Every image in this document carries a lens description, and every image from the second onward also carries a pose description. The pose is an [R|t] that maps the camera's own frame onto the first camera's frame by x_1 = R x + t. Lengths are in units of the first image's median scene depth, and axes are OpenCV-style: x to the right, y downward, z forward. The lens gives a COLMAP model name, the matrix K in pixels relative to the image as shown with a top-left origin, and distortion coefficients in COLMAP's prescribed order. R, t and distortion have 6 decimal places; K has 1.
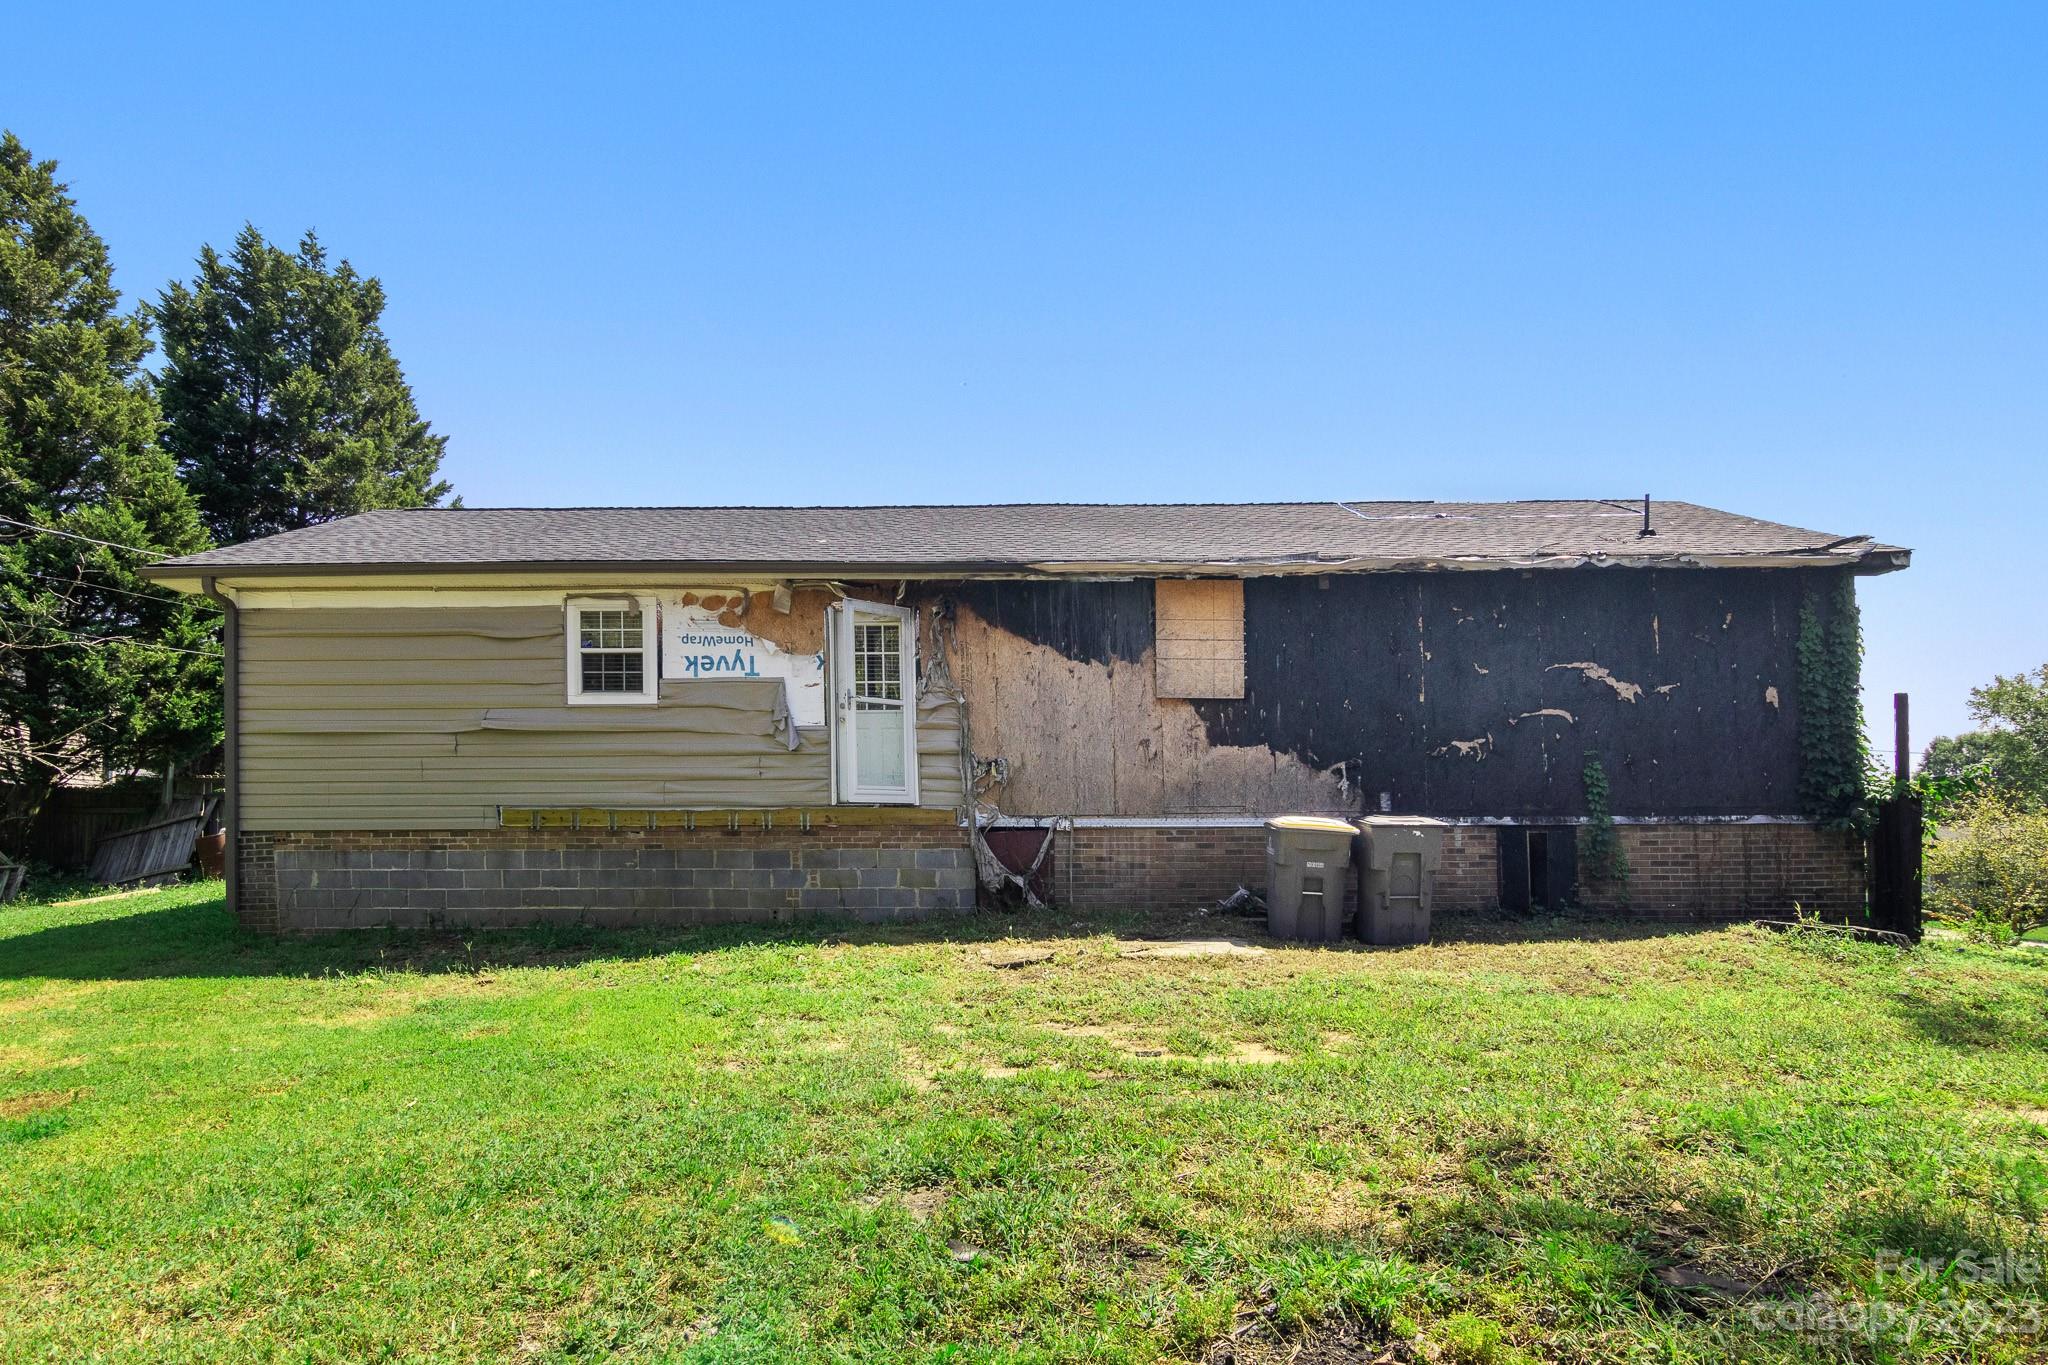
lens RADIAL K [[1061.0, 0, 1047.4], [0, 1061.0, 655.6], [0, 0, 1]] dist [-0.000220, 0.000816]
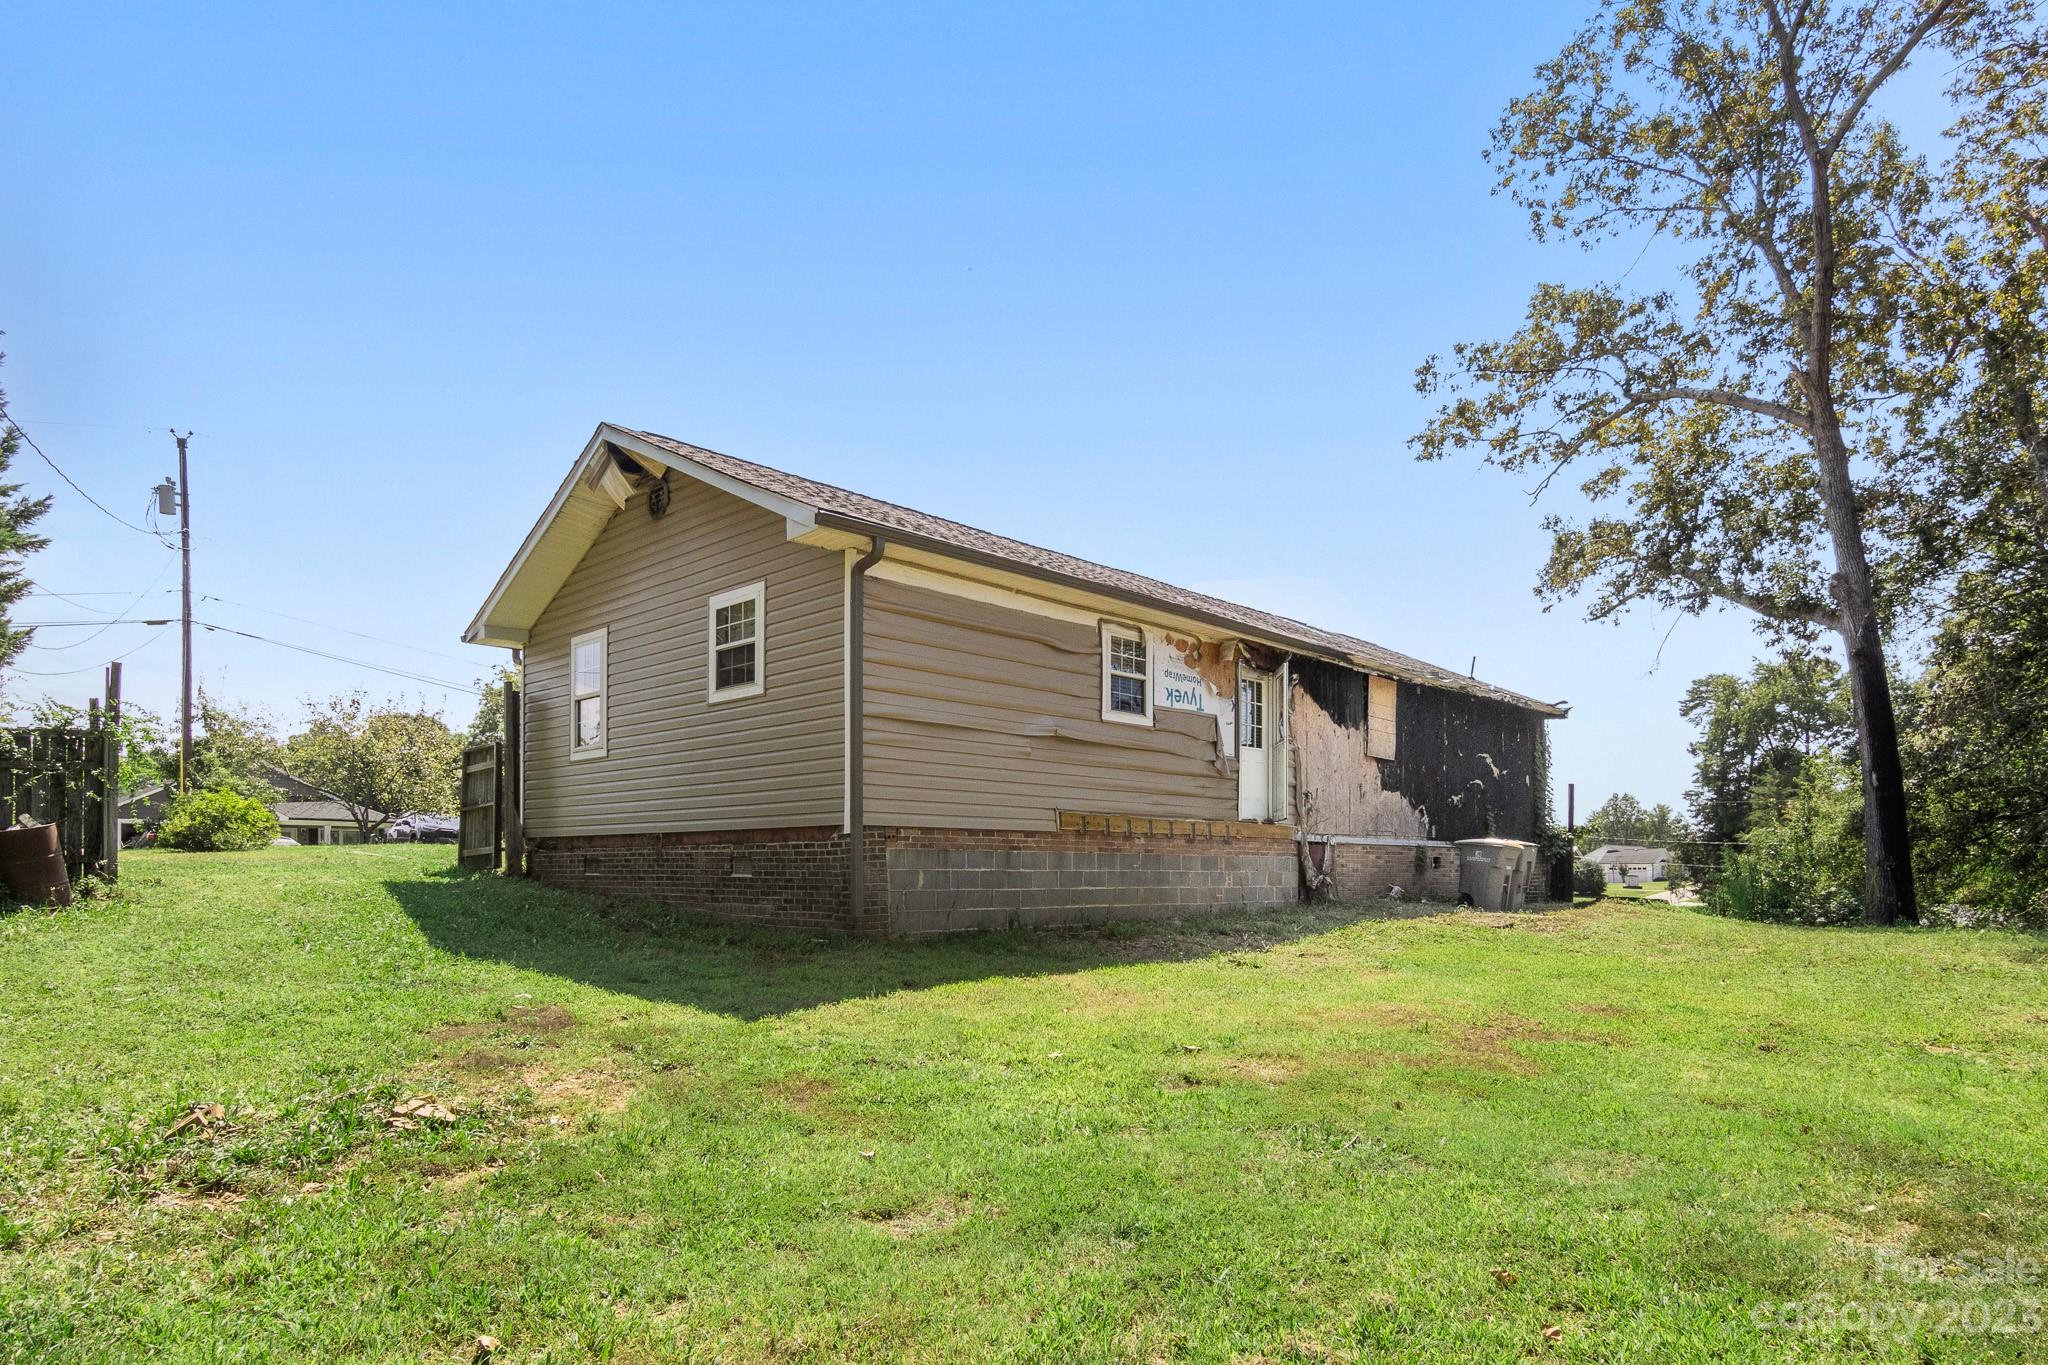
lens RADIAL K [[1061.0, 0, 1047.4], [0, 1061.0, 655.6], [0, 0, 1]] dist [-0.000220, 0.000816]
pose [[0.716699, 0.143309, 0.682499, -1.242075], [-0.128986, 0.989013, -0.072220, 0.067035], [-0.685351, -0.036272, 0.727309, 0.245230]]
